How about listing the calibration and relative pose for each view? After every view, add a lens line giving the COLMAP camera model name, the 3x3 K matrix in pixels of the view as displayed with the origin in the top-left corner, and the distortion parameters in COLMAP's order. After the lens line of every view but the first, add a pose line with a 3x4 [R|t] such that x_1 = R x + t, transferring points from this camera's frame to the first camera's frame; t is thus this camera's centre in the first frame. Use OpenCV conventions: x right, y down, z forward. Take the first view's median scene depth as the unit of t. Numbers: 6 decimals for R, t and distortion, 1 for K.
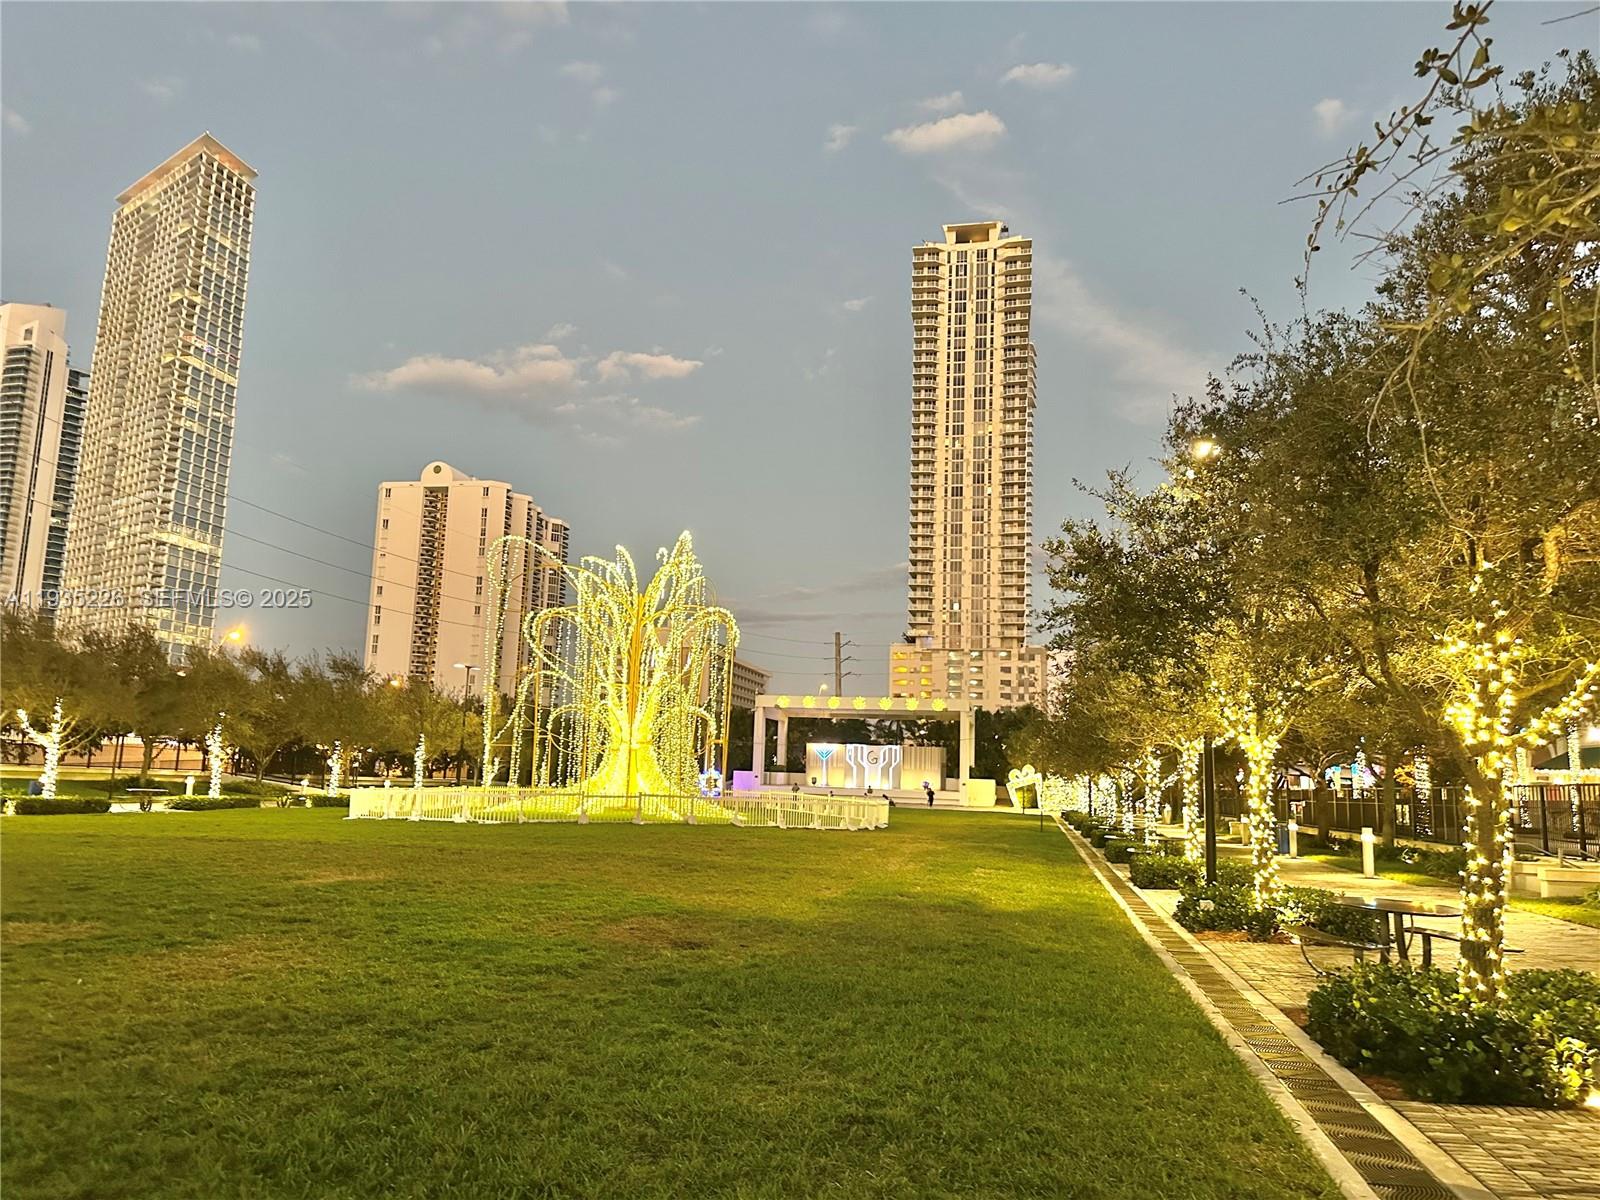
lens RADIAL K [[1134.0, 0, 810.7], [0, 1134.0, 612.0], [0, 0, 1]] dist [0.004058, -0.027574]
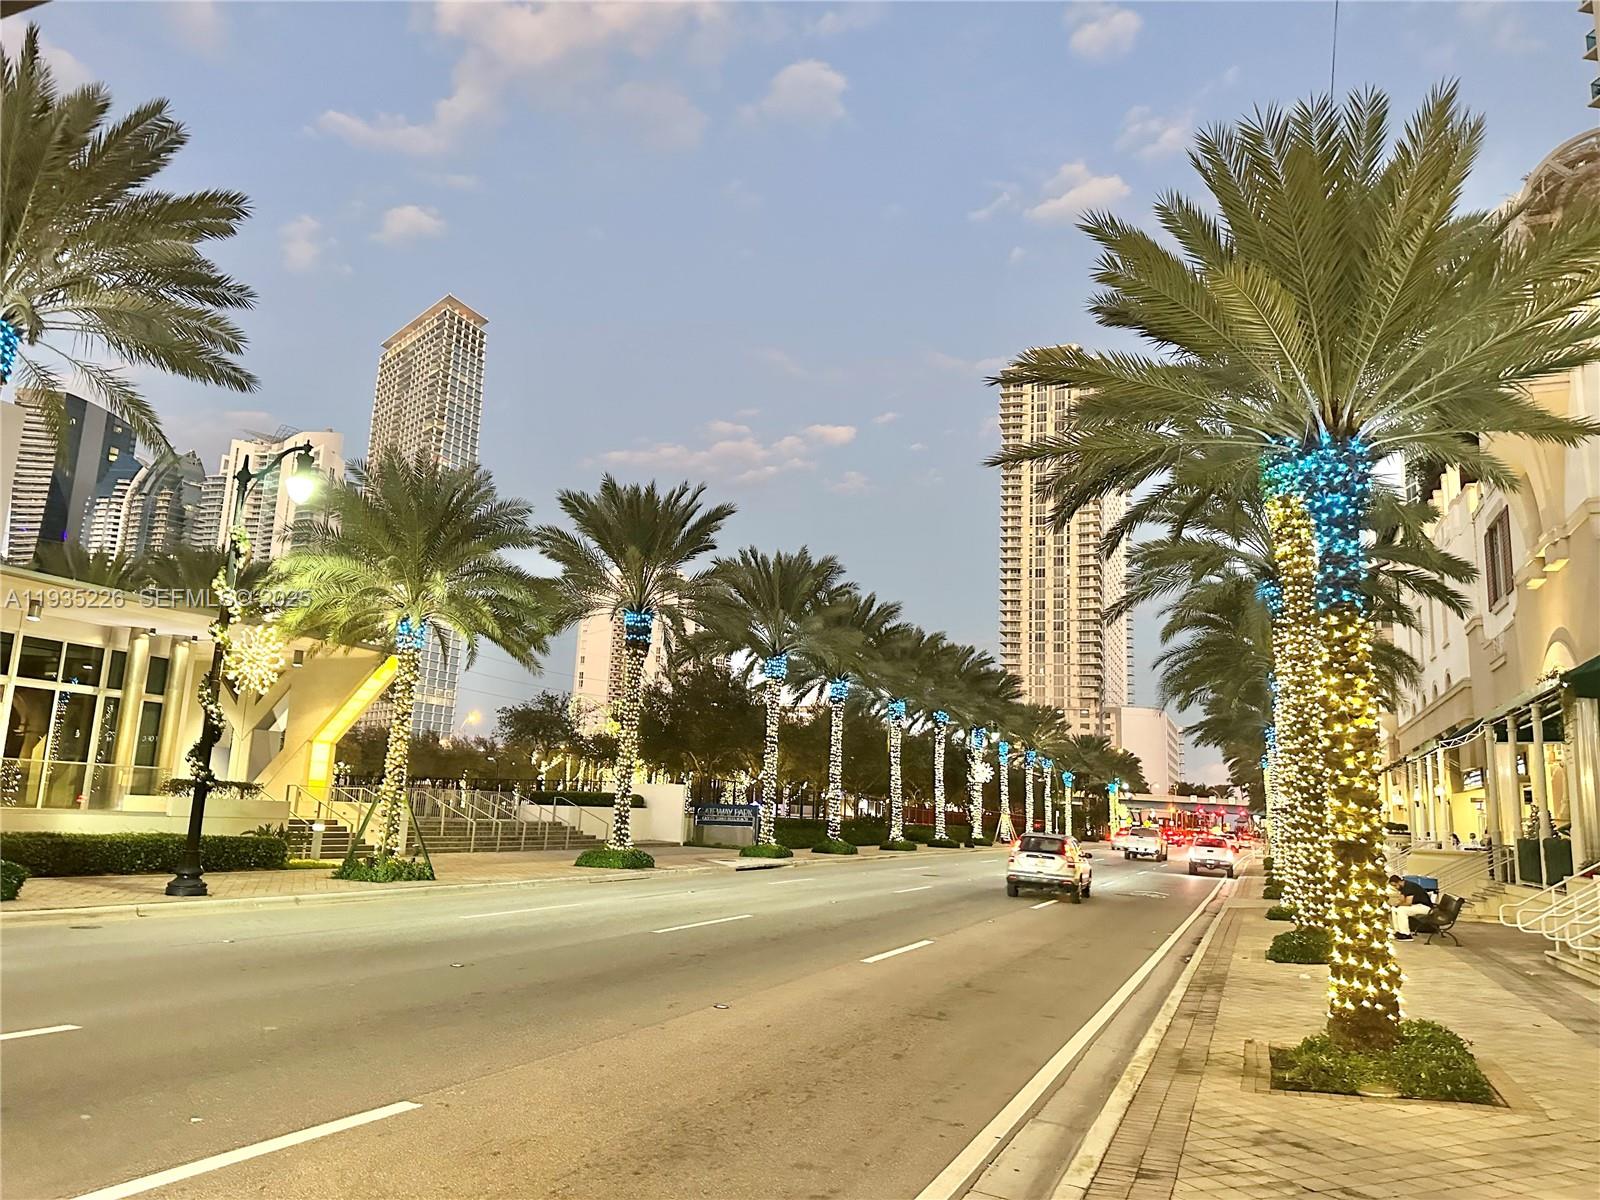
lens RADIAL K [[1134.0, 0, 796.1], [0, 1134.0, 595.2], [0, 0, 1]] dist [0.004058, -0.027574]
pose [[0.981422, -0.026387, -0.190040, 0.102843], [0.016140, 0.998341, -0.055269, -0.022327], [0.191183, 0.051175, 0.980219, -0.201894]]
